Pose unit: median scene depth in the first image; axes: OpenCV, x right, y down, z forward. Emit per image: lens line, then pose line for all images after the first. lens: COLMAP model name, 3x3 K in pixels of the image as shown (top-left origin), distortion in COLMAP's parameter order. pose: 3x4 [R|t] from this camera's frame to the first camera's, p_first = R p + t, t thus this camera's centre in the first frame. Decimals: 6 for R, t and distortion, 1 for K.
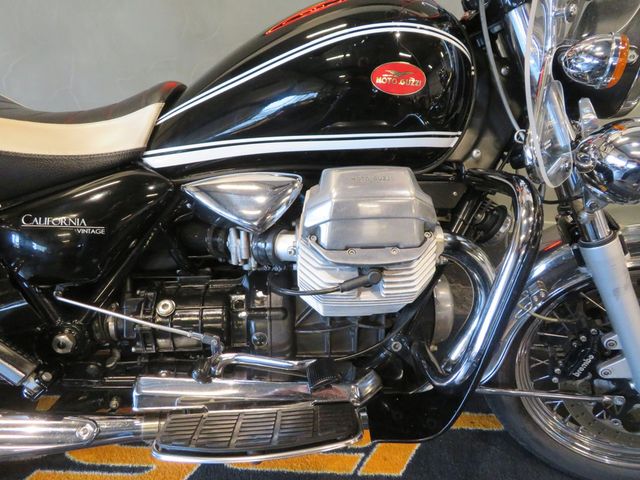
lens RADIAL K [[459.5, 0, 317.8], [0, 459.5, 237.7], [0, 0, 1]] dist [-0.007732, 0.001243]
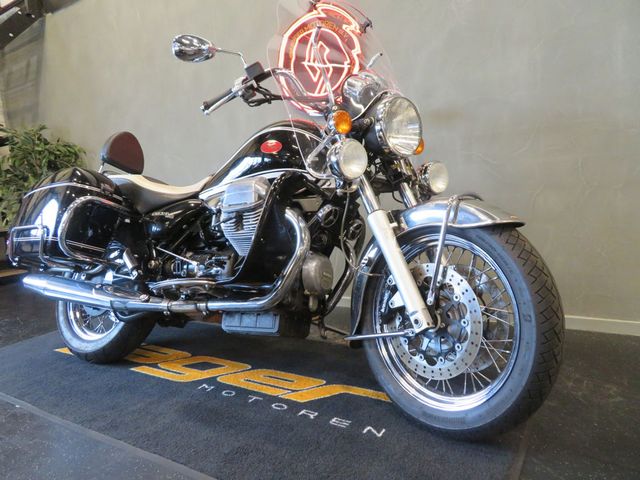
lens RADIAL K [[459.5, 0, 317.8], [0, 459.5, 237.7], [0, 0, 1]] dist [-0.007732, 0.001243]
pose [[0.829654, -0.062601, -0.554757, 1.502152], [-0.198683, 0.895528, -0.398190, 0.880755], [0.521728, 0.440580, 0.730540, -0.371005]]
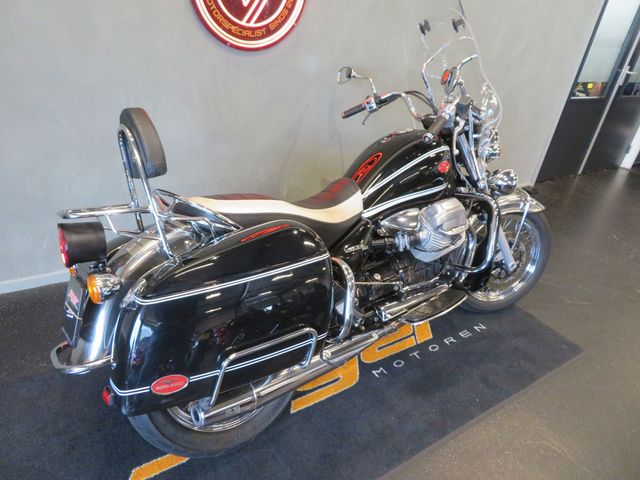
lens RADIAL K [[459.5, 0, 317.8], [0, 459.5, 237.7], [0, 0, 1]] dist [-0.007732, 0.001243]
pose [[0.830631, -0.230124, 0.507045, -1.745963], [0.241355, 0.969412, 0.044587, -0.215101], [-0.501796, 0.085342, 0.860766, -0.856476]]
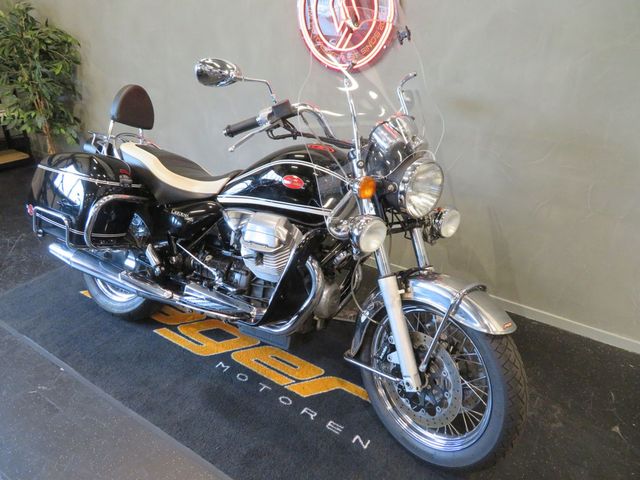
lens RADIAL K [[459.5, 0, 317.8], [0, 459.5, 237.7], [0, 0, 1]] dist [-0.007732, 0.001243]
pose [[0.833041, 0.200996, -0.515406, 1.429571], [-0.276858, 0.958068, -0.073857, 0.070045], [0.478949, 0.204220, 0.853757, -0.850111]]
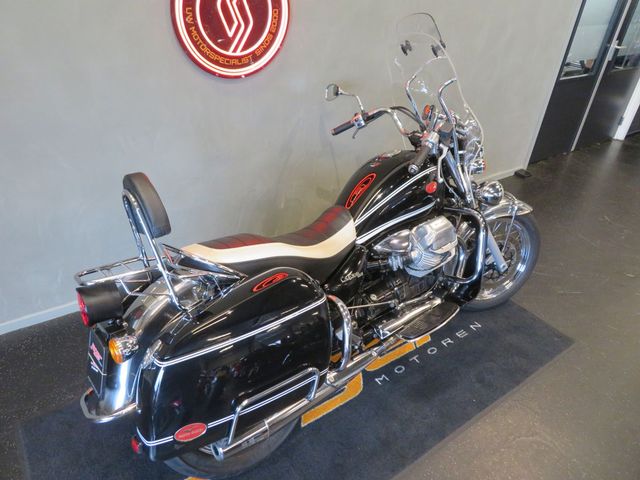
lens RADIAL K [[459.5, 0, 317.8], [0, 459.5, 237.7], [0, 0, 1]] dist [-0.007732, 0.001243]
pose [[0.815027, -0.313520, 0.487275, -1.715085], [0.305420, 0.947106, 0.098529, -0.492233], [-0.492392, 0.068520, 0.867672, -1.016237]]
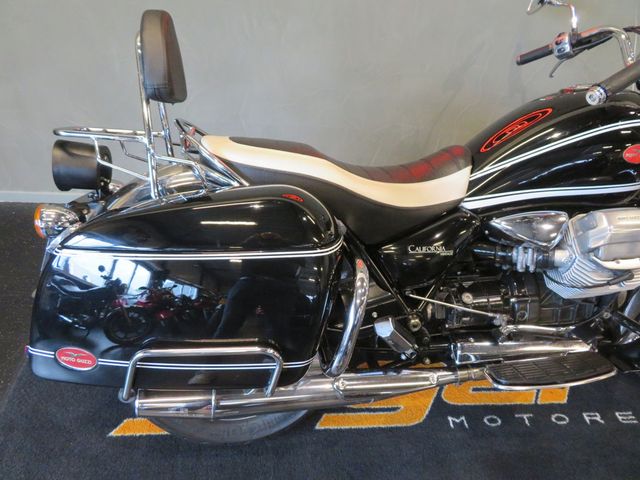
lens RADIAL K [[459.5, 0, 317.8], [0, 459.5, 237.7], [0, 0, 1]] dist [-0.007732, 0.001243]
pose [[0.997431, -0.035916, 0.061975, -0.952398], [0.031571, 0.997067, 0.069713, -0.178459], [-0.064297, -0.067577, 0.995640, -0.501858]]
